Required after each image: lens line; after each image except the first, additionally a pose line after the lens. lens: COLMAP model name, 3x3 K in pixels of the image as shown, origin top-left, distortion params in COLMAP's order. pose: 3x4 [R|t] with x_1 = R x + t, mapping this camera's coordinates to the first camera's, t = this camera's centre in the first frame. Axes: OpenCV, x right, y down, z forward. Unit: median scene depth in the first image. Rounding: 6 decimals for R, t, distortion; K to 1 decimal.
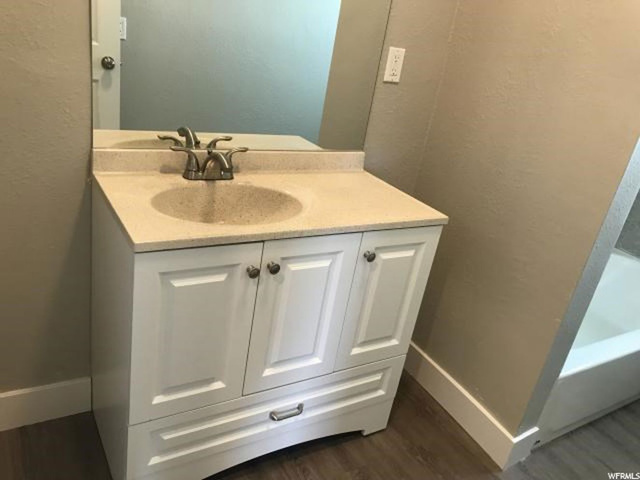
lens RADIAL K [[535.6, 0, 320.0], [0, 535.6, 240.0], [0, 0, 1]] dist [0.062324, -0.078884]
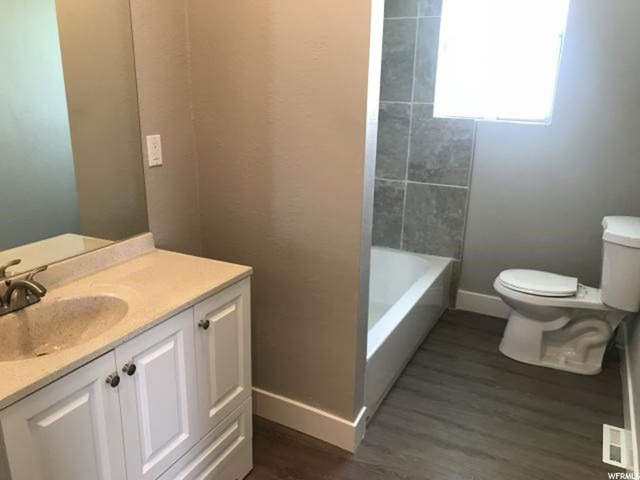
lens RADIAL K [[535.6, 0, 320.0], [0, 535.6, 240.0], [0, 0, 1]] dist [0.062324, -0.078884]
pose [[0.842161, -0.290403, 0.454347, -0.146737], [0.321331, 0.946918, 0.009630, -0.062756], [-0.433026, 0.137886, 0.890773, -0.106541]]
